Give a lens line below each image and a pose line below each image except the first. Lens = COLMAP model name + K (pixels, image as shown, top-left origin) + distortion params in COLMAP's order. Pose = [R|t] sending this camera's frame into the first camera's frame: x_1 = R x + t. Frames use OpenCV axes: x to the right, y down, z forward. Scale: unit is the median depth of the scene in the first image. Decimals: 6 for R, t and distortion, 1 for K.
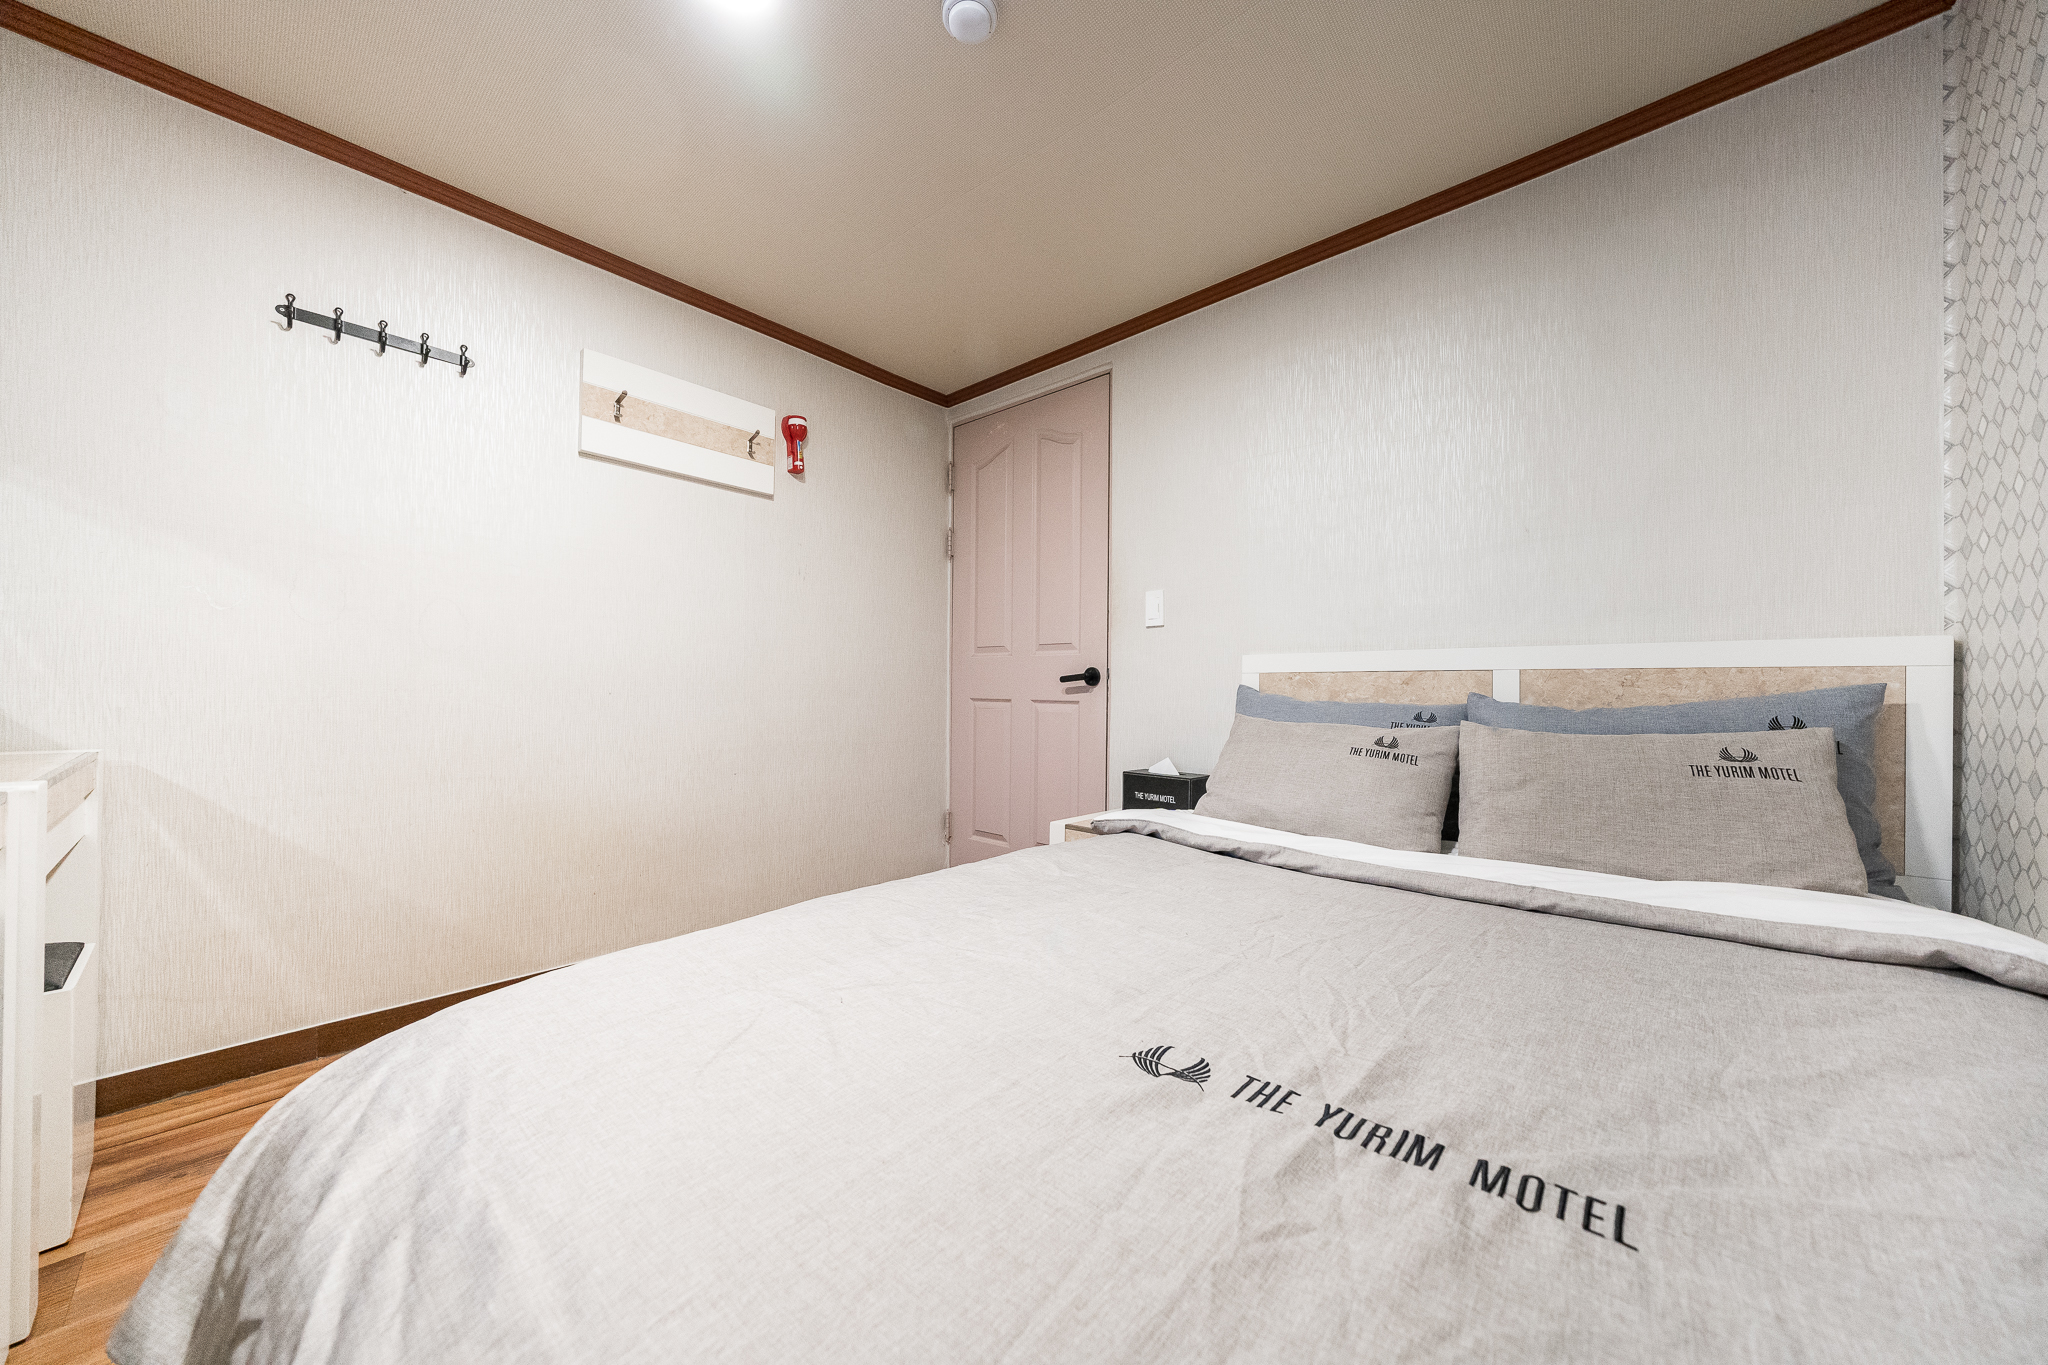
lens RADIAL K [[701.7, 0, 1026.1], [0, 701.7, 687.4], [0, 0, 1]] dist [-0.004709, 0.000083]
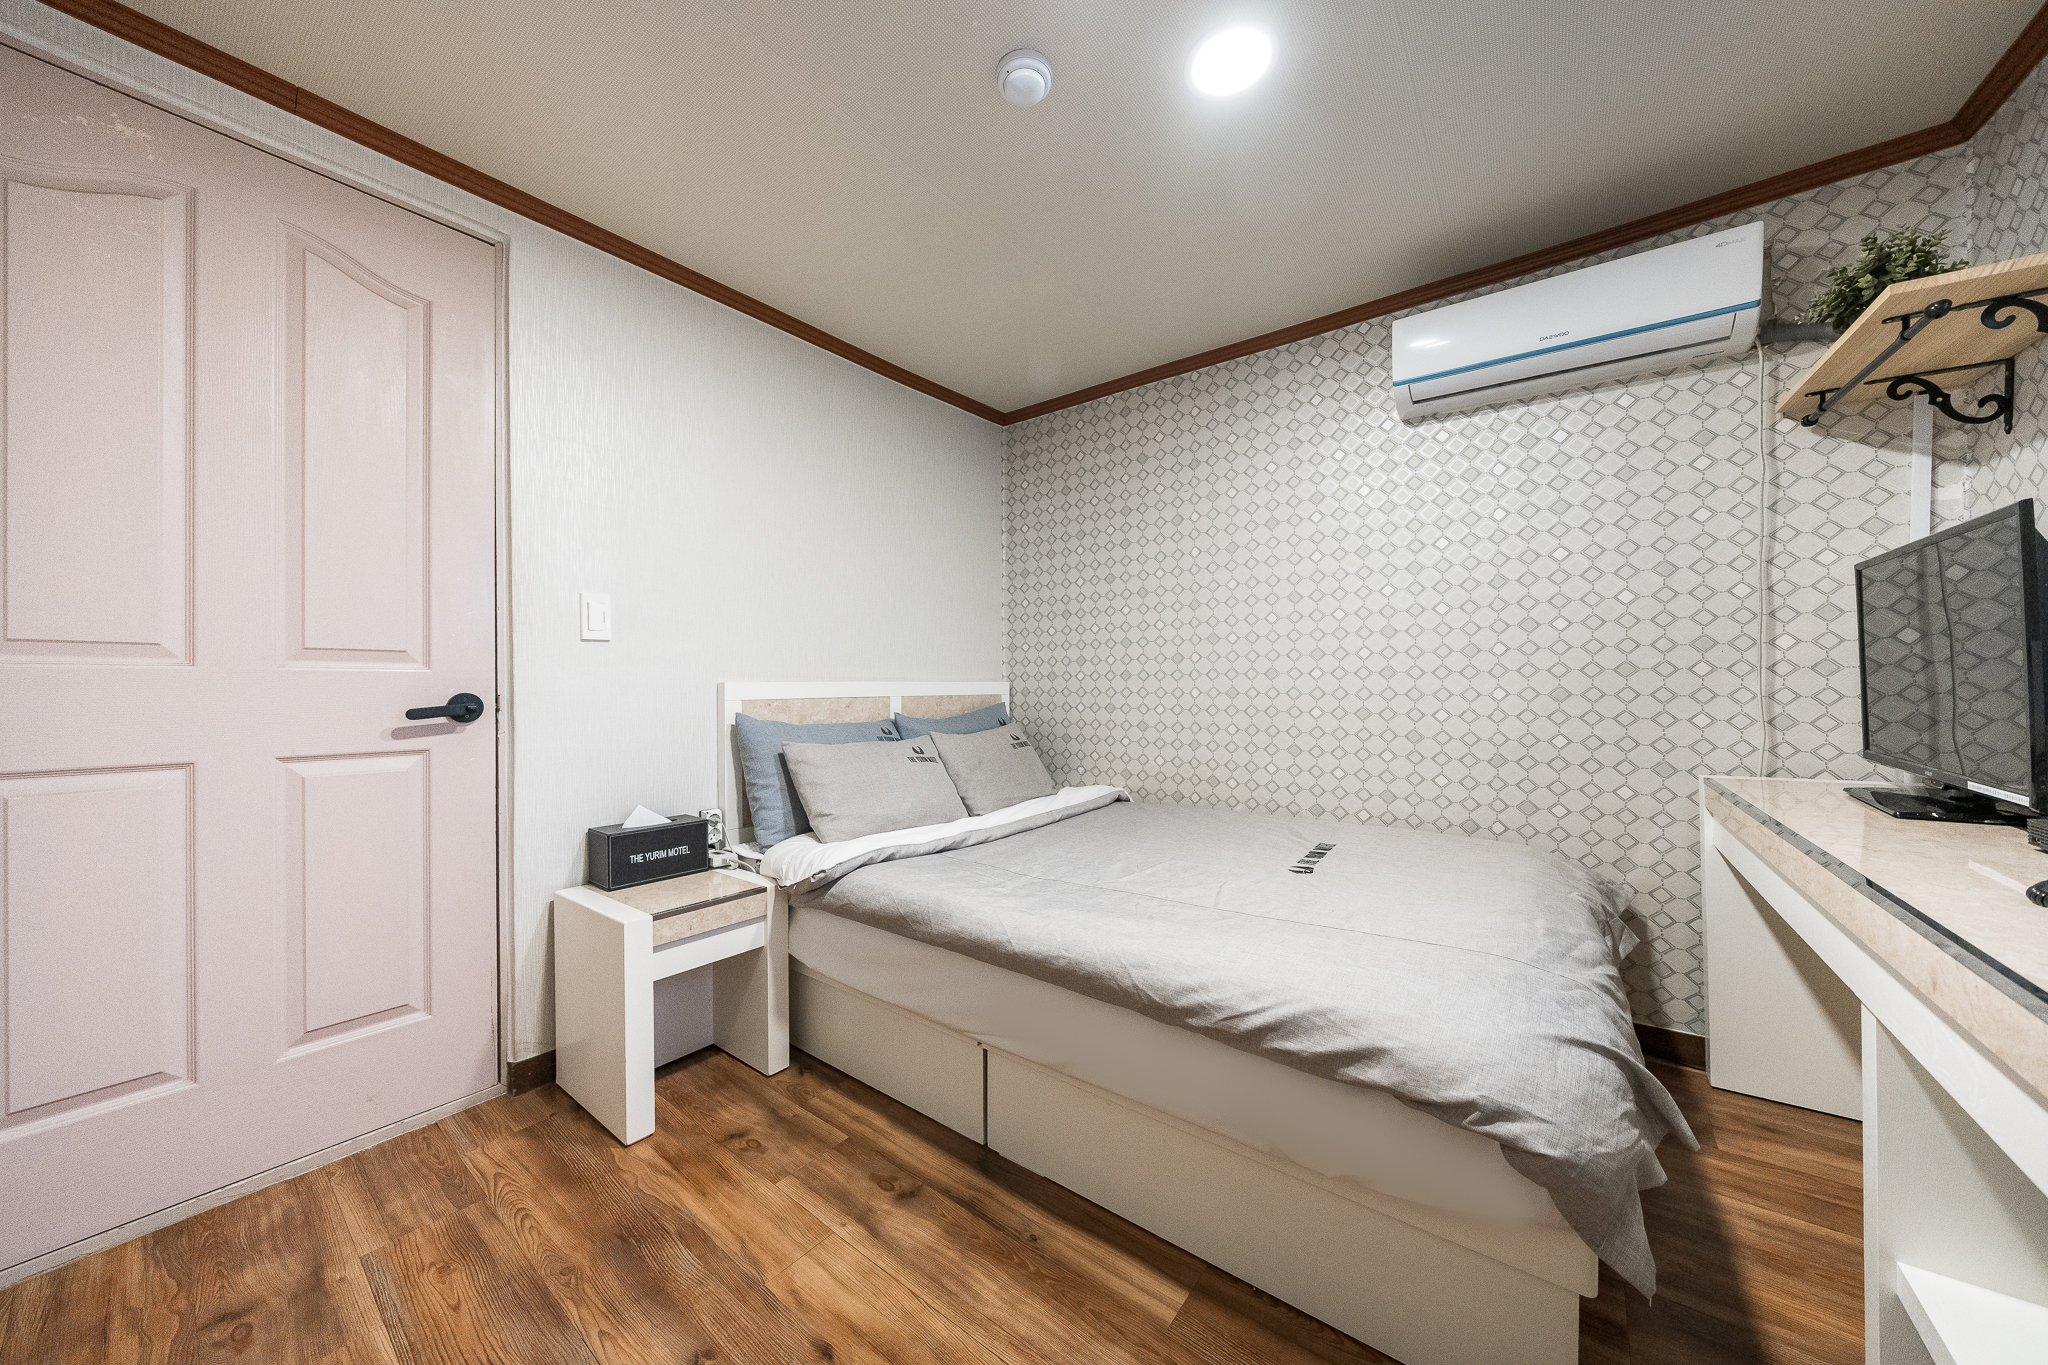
lens RADIAL K [[701.7, 0, 1015.1], [0, 701.7, 689.2], [0, 0, 1]] dist [-0.004709, 0.000083]
pose [[-0.067589, -0.015198, 0.997597, -0.633316], [-0.002712, 0.999883, 0.015049, -0.048239], [-0.997710, -0.001688, -0.067622, 0.612169]]
